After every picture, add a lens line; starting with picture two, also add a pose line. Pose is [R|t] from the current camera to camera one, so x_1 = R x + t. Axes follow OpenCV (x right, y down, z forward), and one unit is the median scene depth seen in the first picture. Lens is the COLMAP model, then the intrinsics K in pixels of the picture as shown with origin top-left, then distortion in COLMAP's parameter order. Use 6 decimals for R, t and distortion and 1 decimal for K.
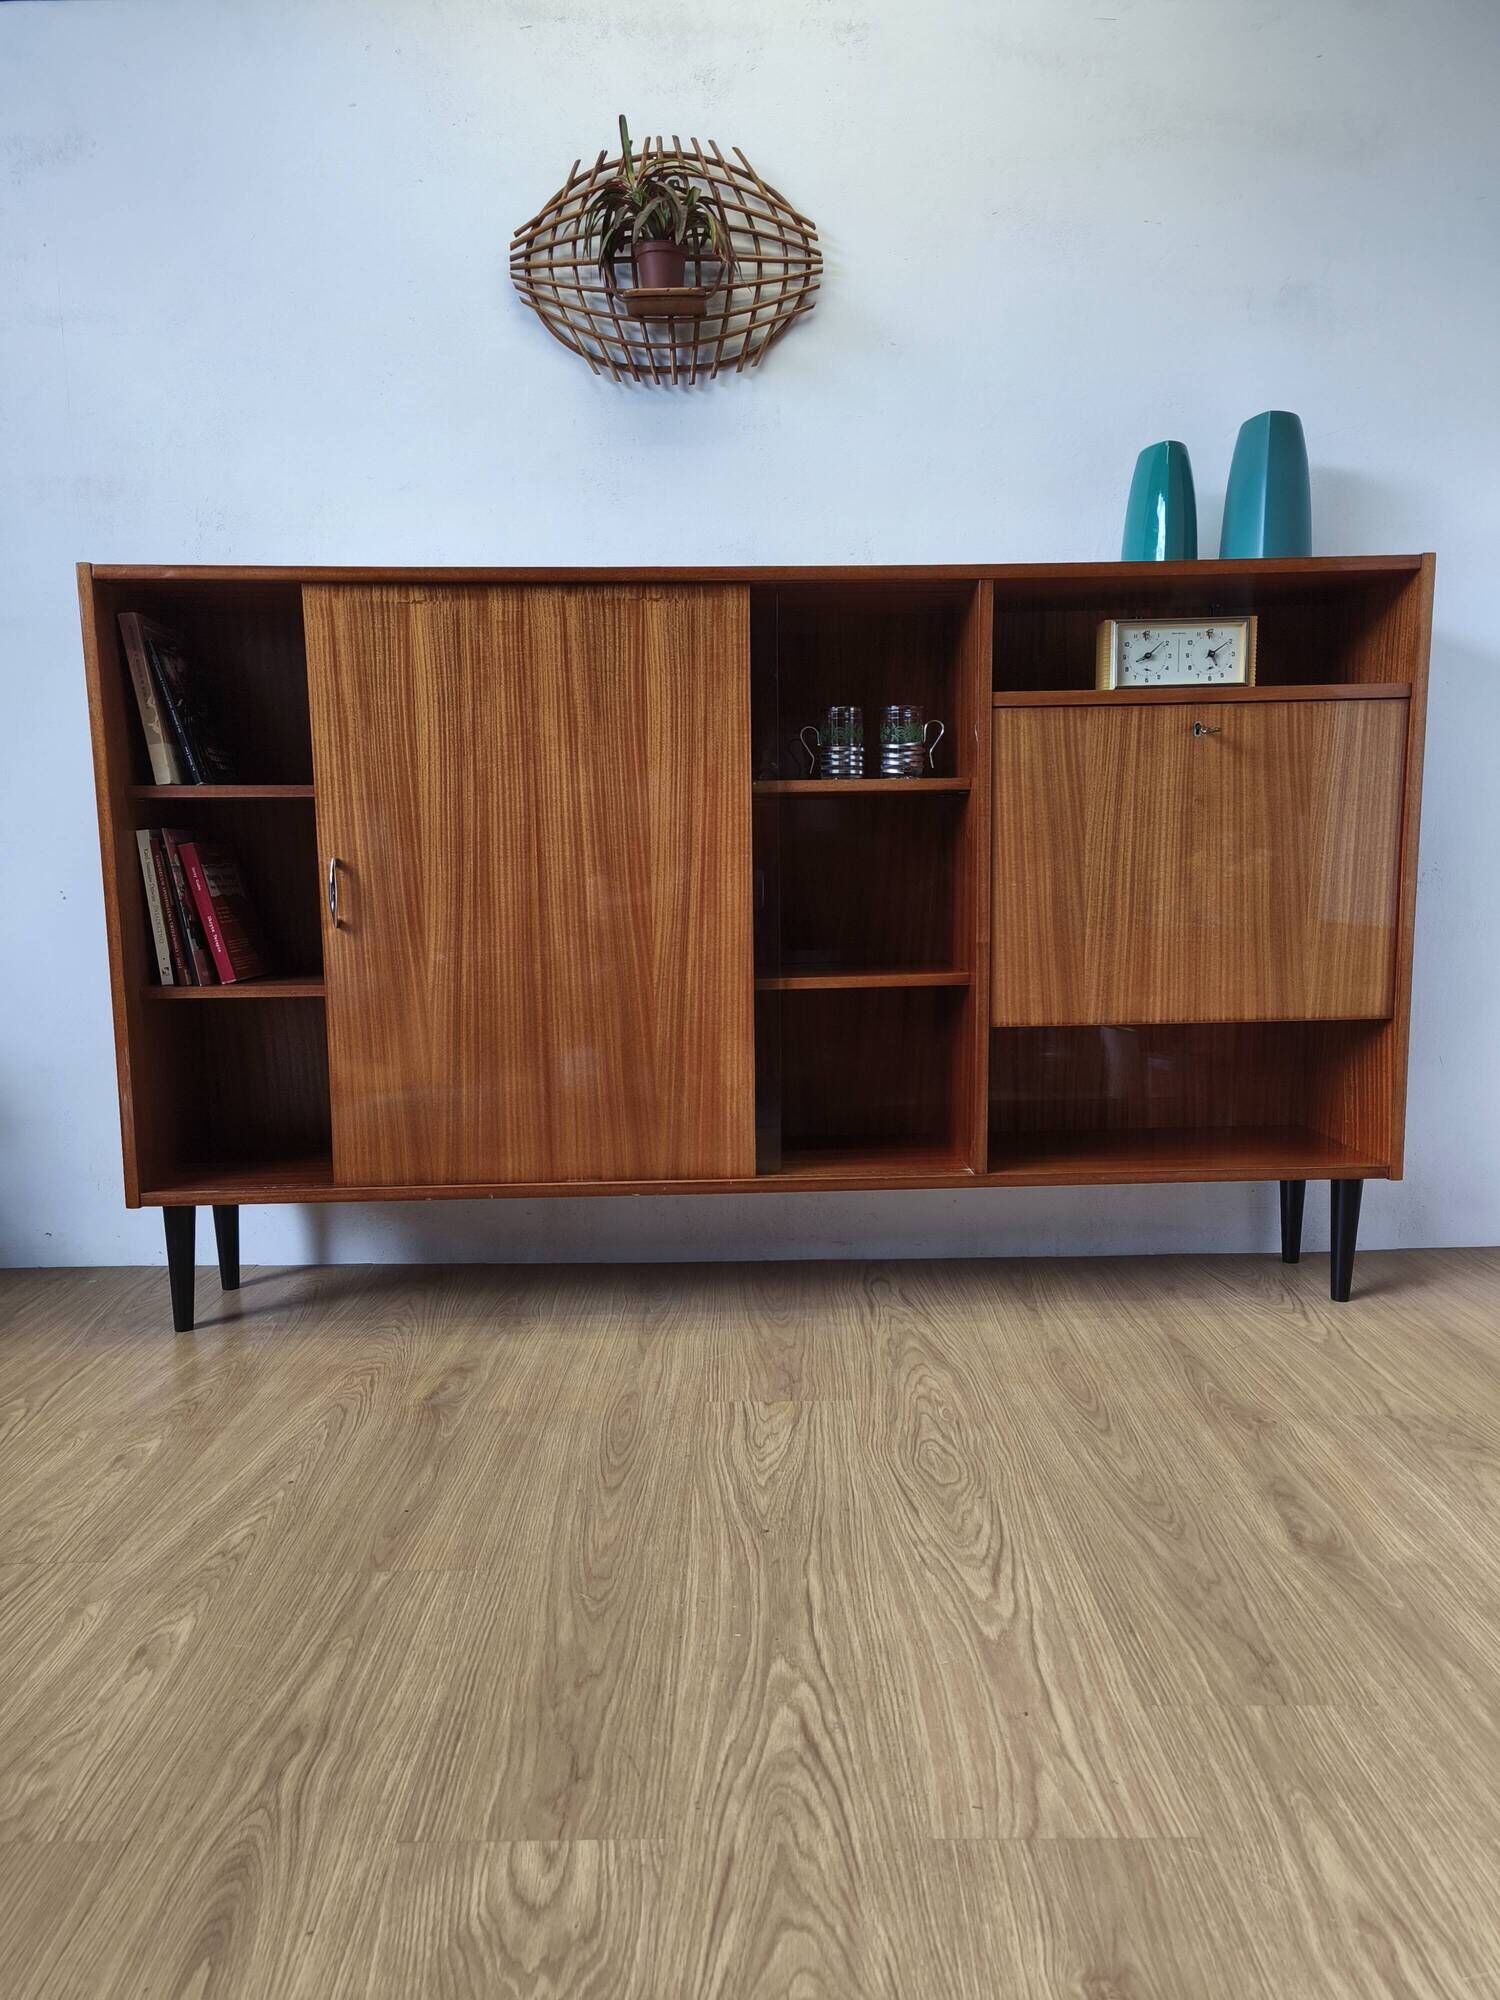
lens RADIAL K [[1309.2, 0, 752.0], [0, 1309.2, 1013.1], [0, 0, 1]] dist [0.075784, -0.068516]
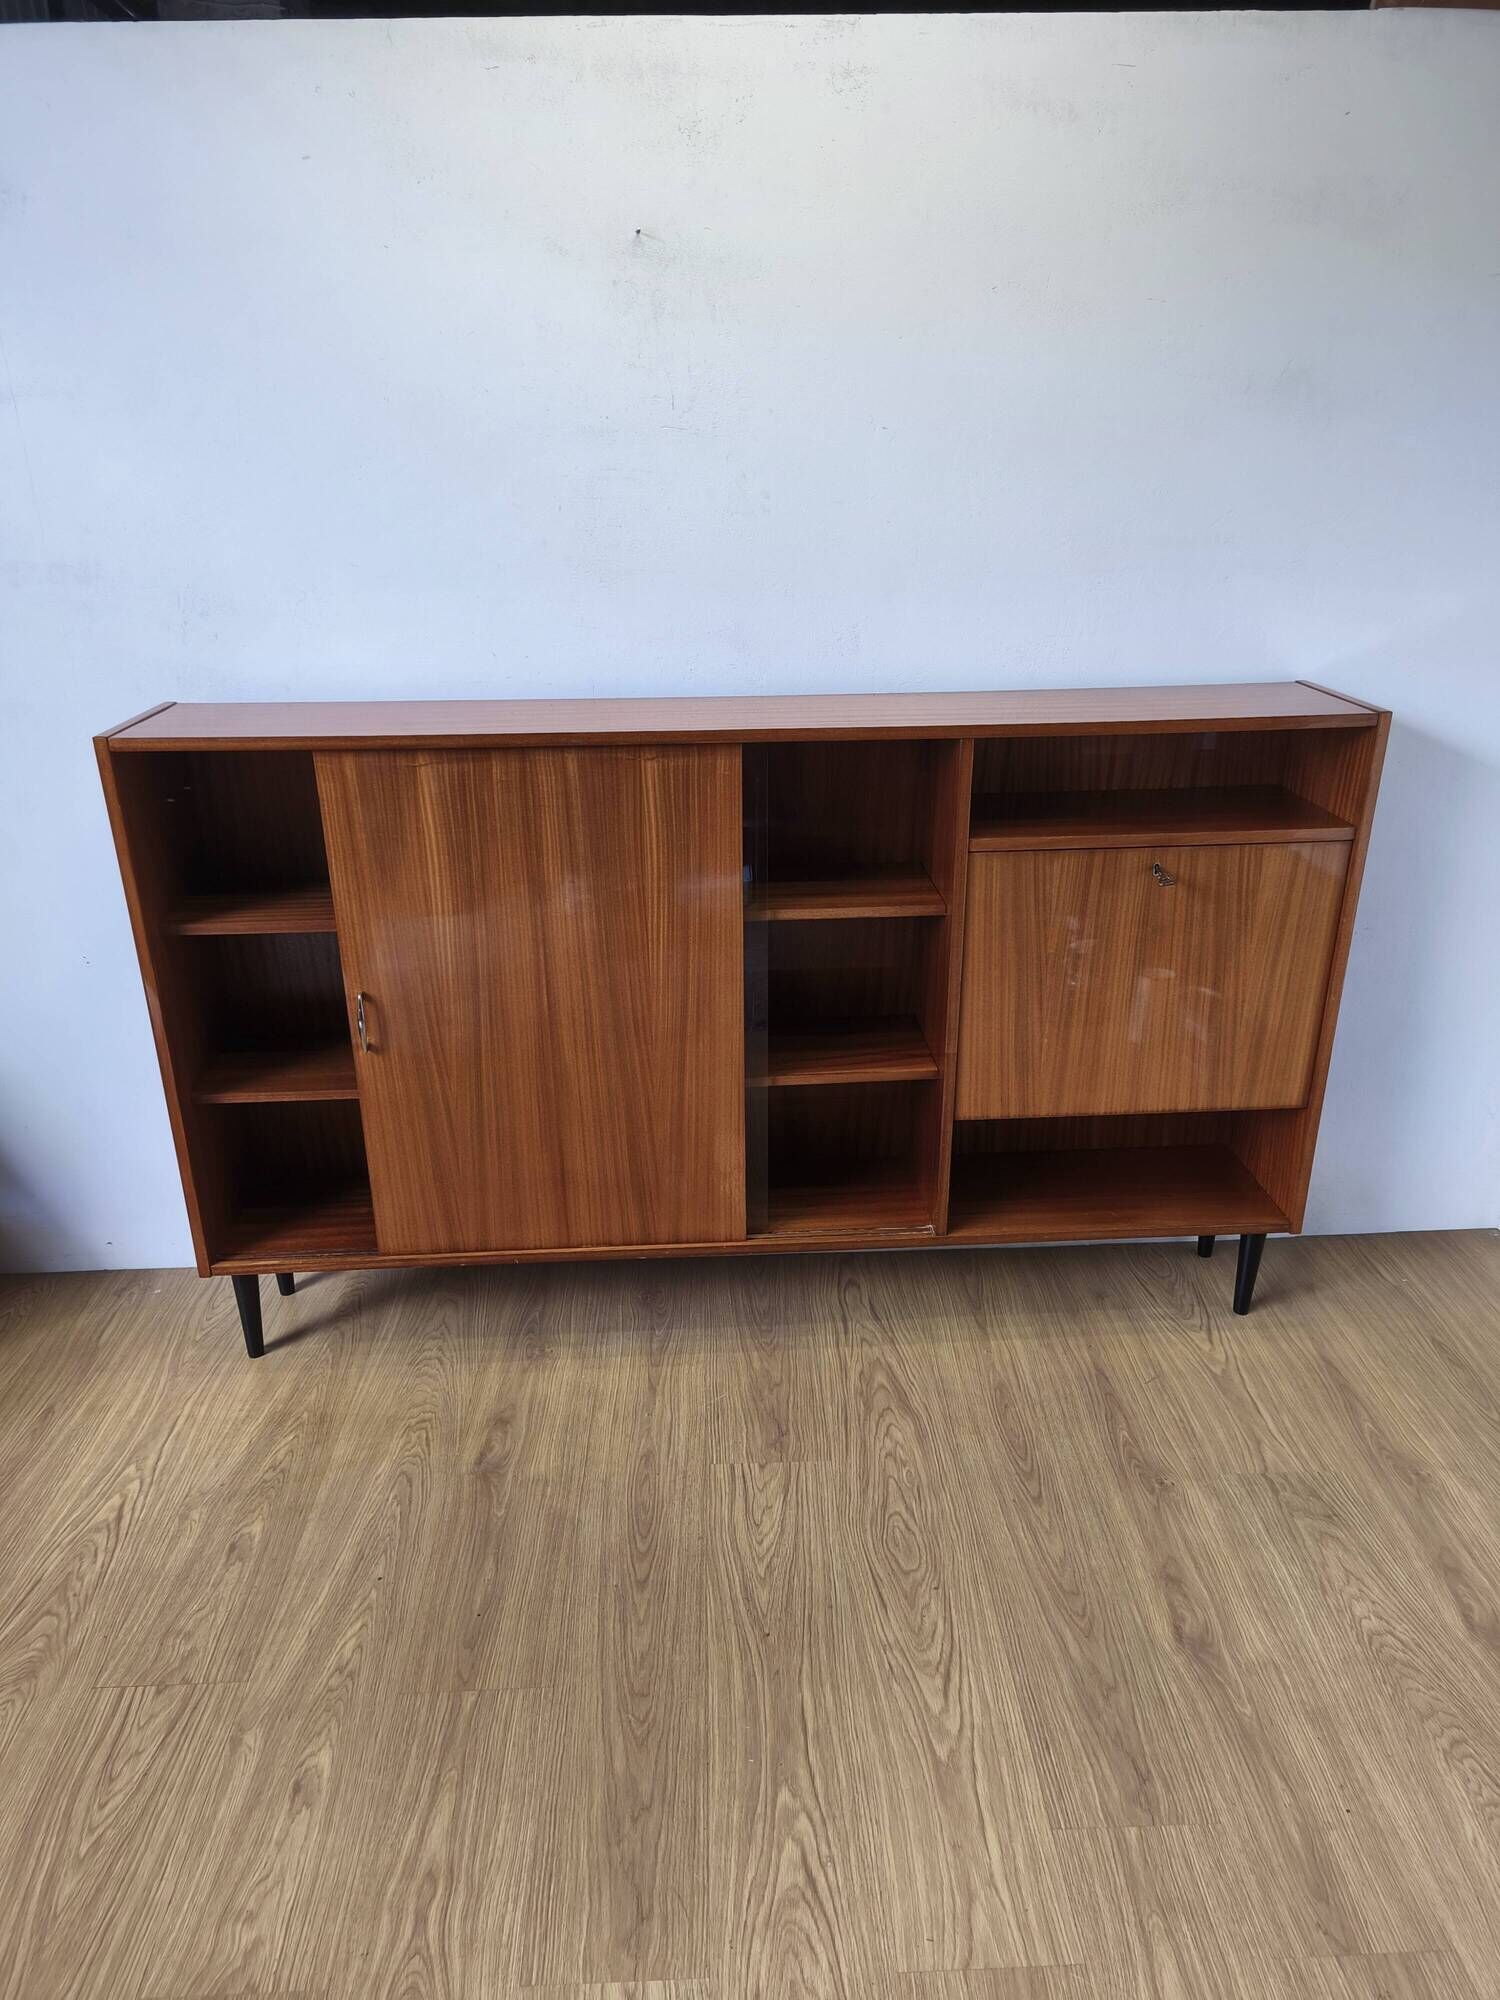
lens RADIAL K [[1309.2, 0, 757.0], [0, 1309.2, 993.4], [0, 0, 1]] dist [0.075784, -0.068516]
pose [[0.999282, -0.009139, 0.036779, -0.030982], [-0.000560, 0.966826, 0.255434, -0.402458], [-0.037894, -0.255271, 0.966127, -0.055889]]
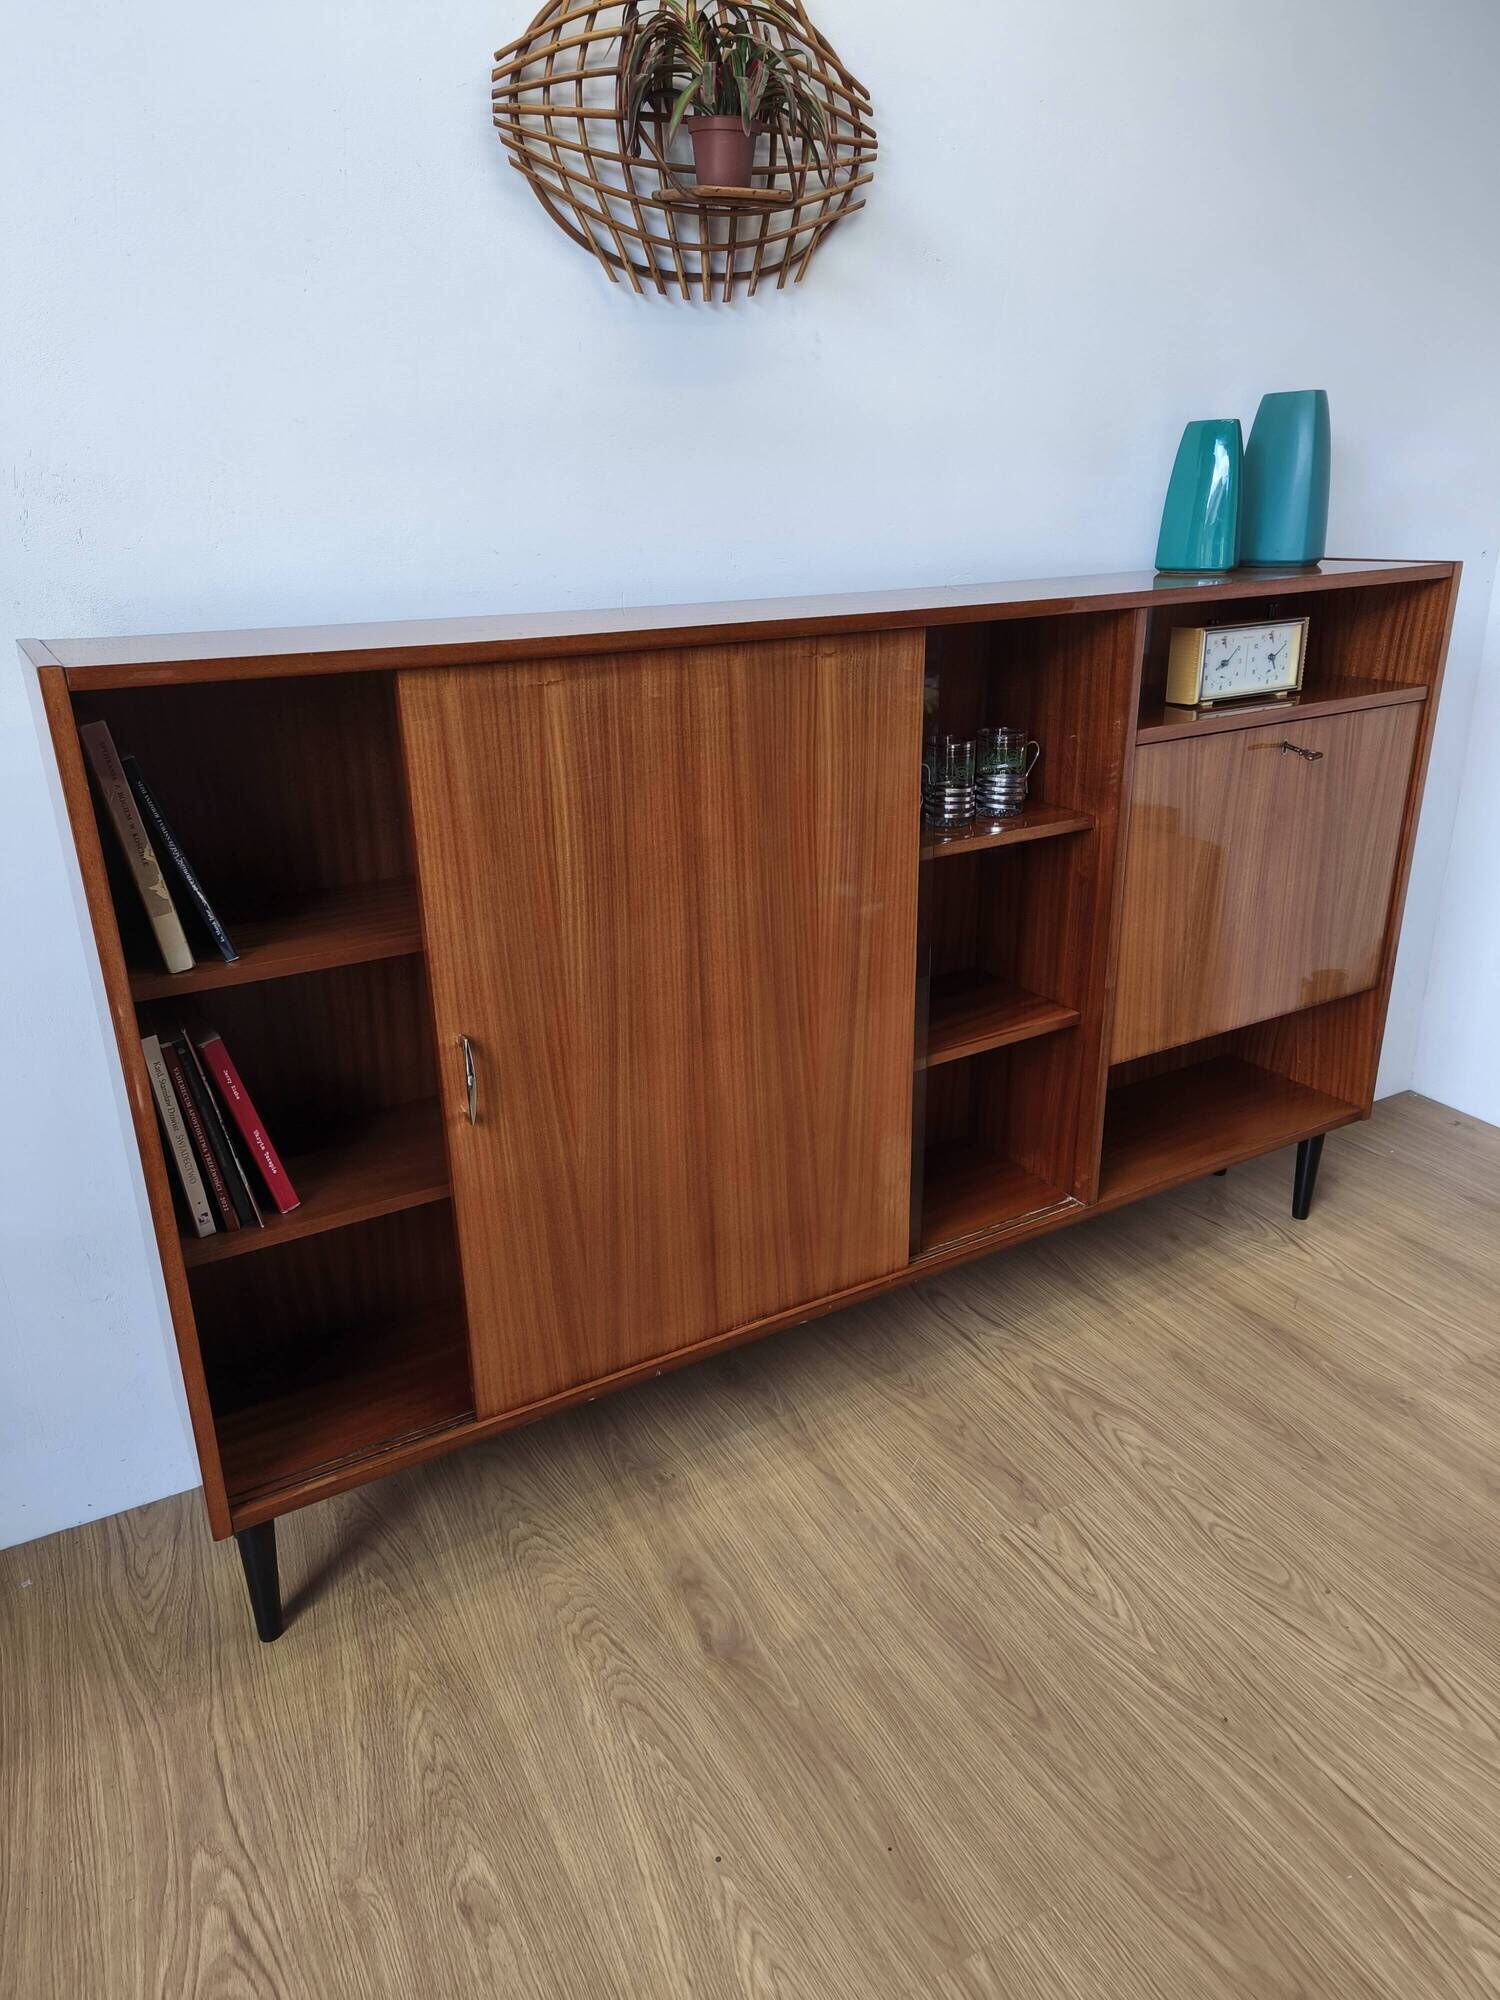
lens RADIAL K [[1309.2, 0, 744.1], [0, 1309.2, 997.6], [0, 0, 1]] dist [0.075784, -0.068516]
pose [[0.883872, -0.171559, 0.435130, -0.499653], [0.069760, 0.968251, 0.240051, -0.307902], [-0.462498, -0.181819, 0.867777, 0.297551]]
